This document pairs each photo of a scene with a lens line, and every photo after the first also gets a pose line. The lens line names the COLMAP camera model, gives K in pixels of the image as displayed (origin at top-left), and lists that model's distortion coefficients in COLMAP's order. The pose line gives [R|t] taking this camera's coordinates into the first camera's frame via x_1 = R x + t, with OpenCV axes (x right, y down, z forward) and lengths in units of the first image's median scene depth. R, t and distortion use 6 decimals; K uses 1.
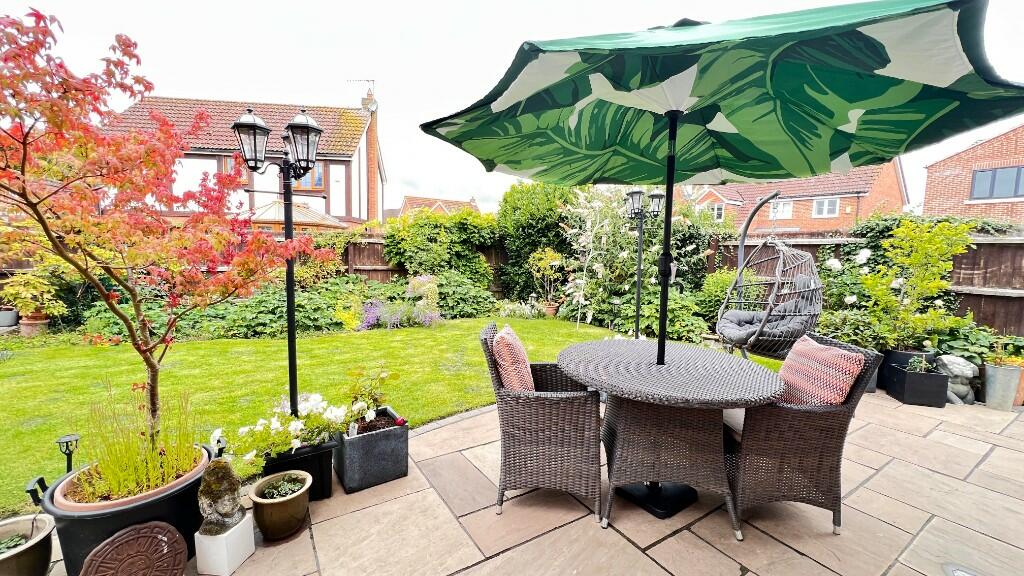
lens RADIAL K [[409.7, 0, 511.5], [0, 409.7, 287.5], [0, 0, 1]] dist [0.001092, -0.000215]
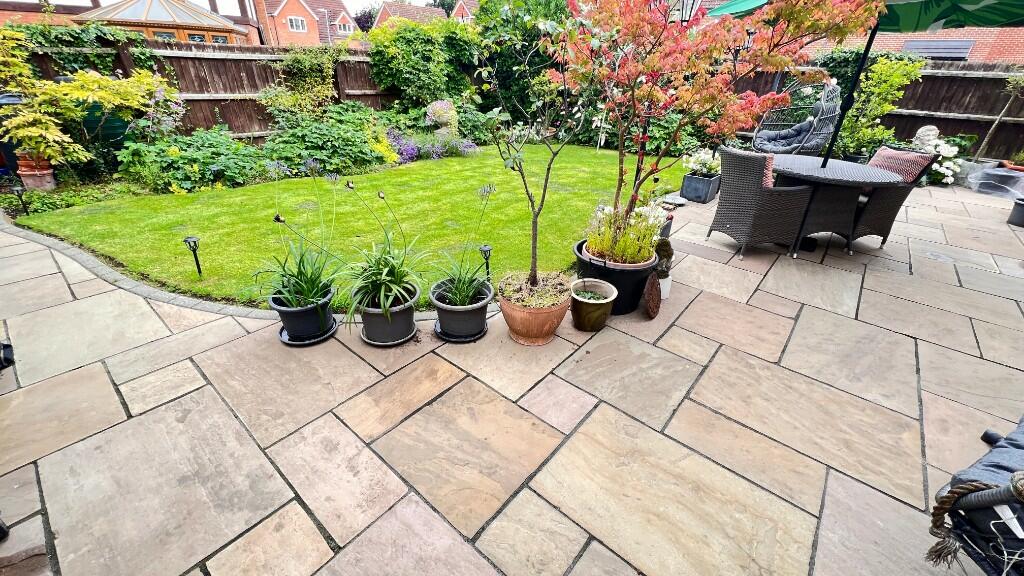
lens RADIAL K [[409.7, 0, 511.2], [0, 409.7, 287.3], [0, 0, 1]] dist [0.001092, -0.000215]
pose [[0.954683, -0.134203, 0.265652, -0.417233], [0.015982, 0.914396, 0.404505, -0.019670], [-0.297197, -0.381928, 0.875103, -0.084149]]
